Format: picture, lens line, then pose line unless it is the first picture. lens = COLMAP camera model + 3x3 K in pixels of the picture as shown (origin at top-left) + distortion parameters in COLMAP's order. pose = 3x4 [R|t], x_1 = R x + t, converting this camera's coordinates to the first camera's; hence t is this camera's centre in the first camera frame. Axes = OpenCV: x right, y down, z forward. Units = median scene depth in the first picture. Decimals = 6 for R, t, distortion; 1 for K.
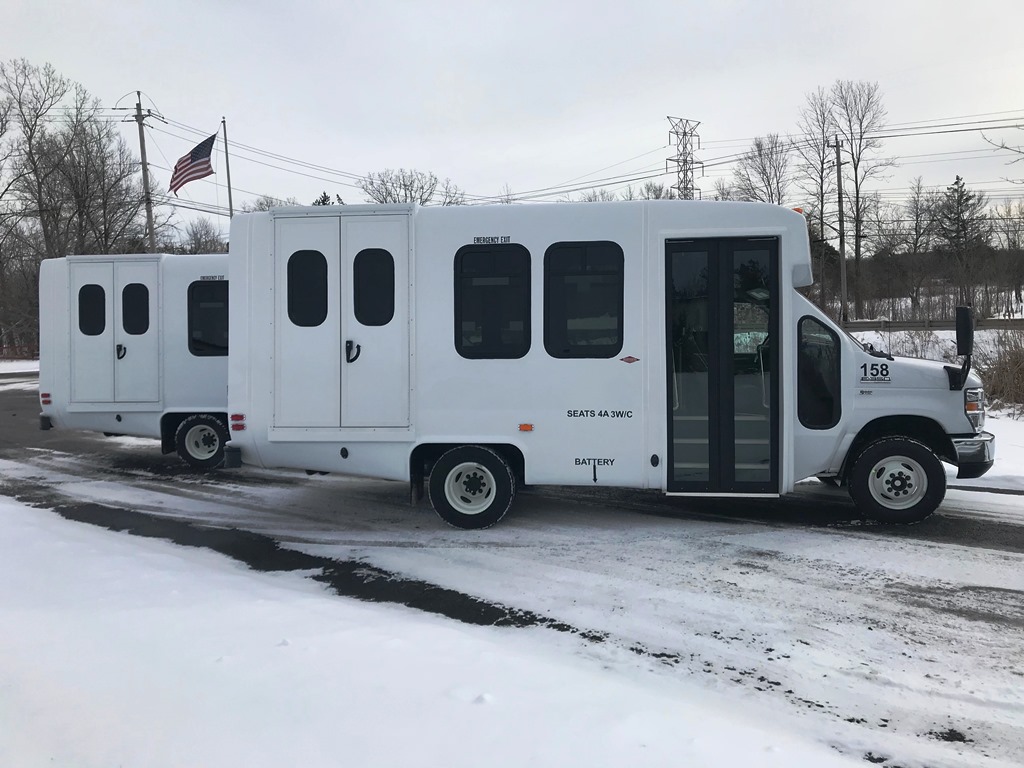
lens RADIAL K [[839.8, 0, 512.0], [0, 839.8, 384.0], [0, 0, 1]] dist [0.070837, -0.084673]
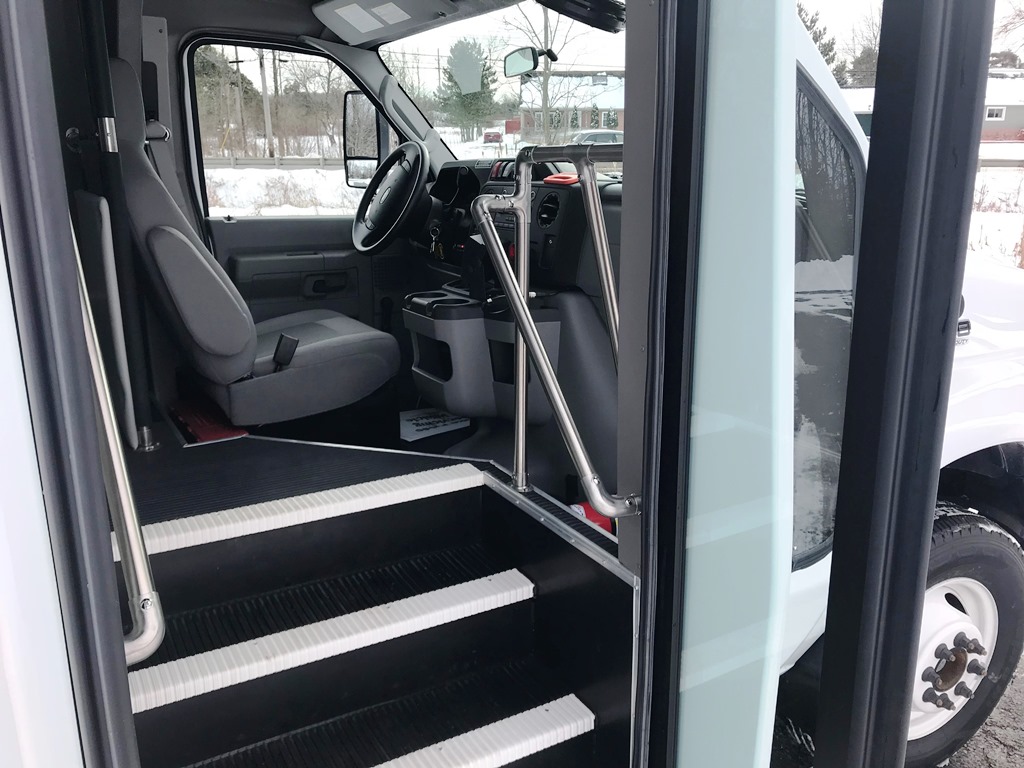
lens RADIAL K [[856.6, 0, 512.0], [0, 856.6, 384.0], [0, 0, 1]] dist [-0.010101, -0.008372]
pose [[0.787217, -0.135537, 0.601597, 0.161871], [0.025232, 0.981810, 0.188180, -0.041951], [-0.616159, -0.132959, 0.776318, 0.857377]]
